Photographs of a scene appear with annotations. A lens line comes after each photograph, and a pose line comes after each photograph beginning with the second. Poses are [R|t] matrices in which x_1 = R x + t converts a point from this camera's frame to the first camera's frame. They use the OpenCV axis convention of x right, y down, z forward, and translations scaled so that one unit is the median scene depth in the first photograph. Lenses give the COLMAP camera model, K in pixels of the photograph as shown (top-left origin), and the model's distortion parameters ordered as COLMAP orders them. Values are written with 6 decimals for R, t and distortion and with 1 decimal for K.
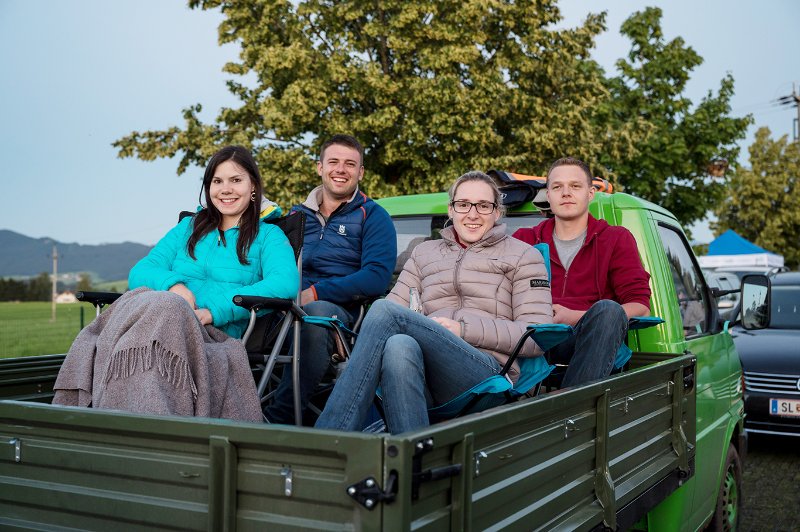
lens RADIAL K [[998.4, 0, 399.5], [0, 998.4, 293.3], [0, 0, 1]] dist [-0.026964, -0.016103]
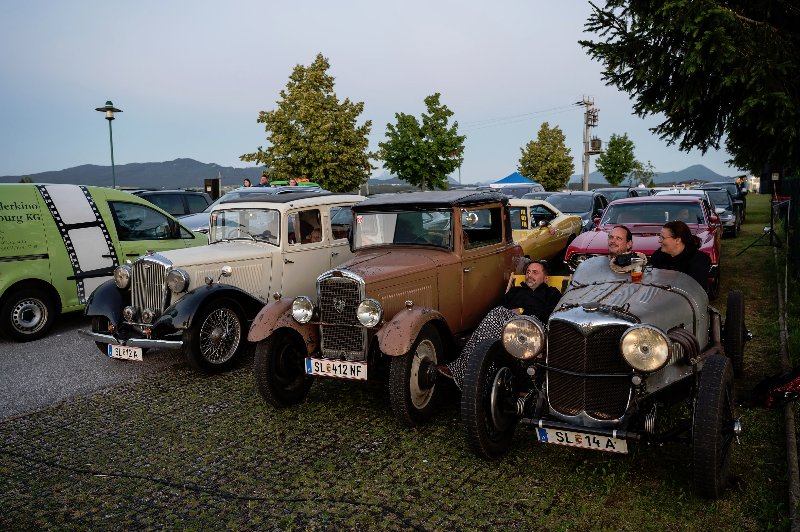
lens RADIAL K [[645.0, 0, 400.0], [0, 645.0, 266.0], [0, 0, 1]] dist [-0.004087, -0.000638]
pose [[0.998111, 0.015898, -0.059336, 0.269574], [-0.009860, 0.994868, 0.100700, 0.006413], [0.060633, -0.099925, 0.993146, -0.818522]]
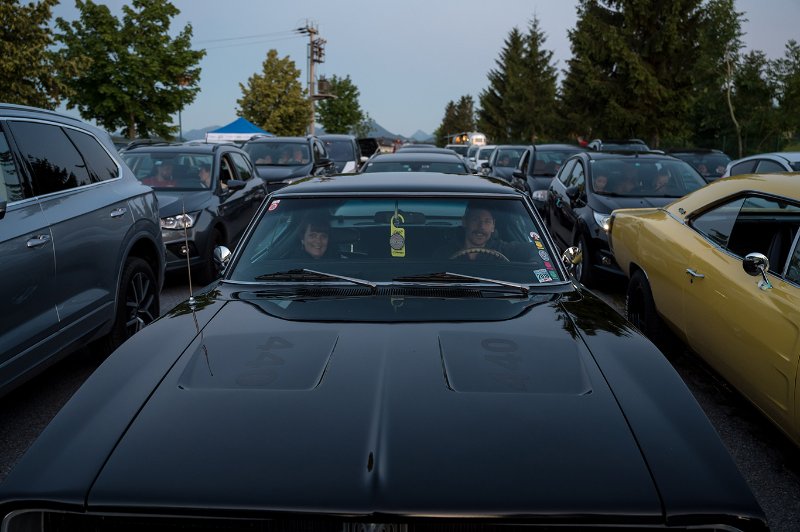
lens RADIAL K [[747.9, 0, 400.0], [0, 747.9, 266.0], [0, 0, 1]] dist [0.002896, -0.007894]
pose [[0.911367, -0.029506, 0.410536, 0.117546], [-0.028784, 0.990416, 0.135083, 0.003548], [-0.410587, -0.134927, 0.901783, -0.317492]]
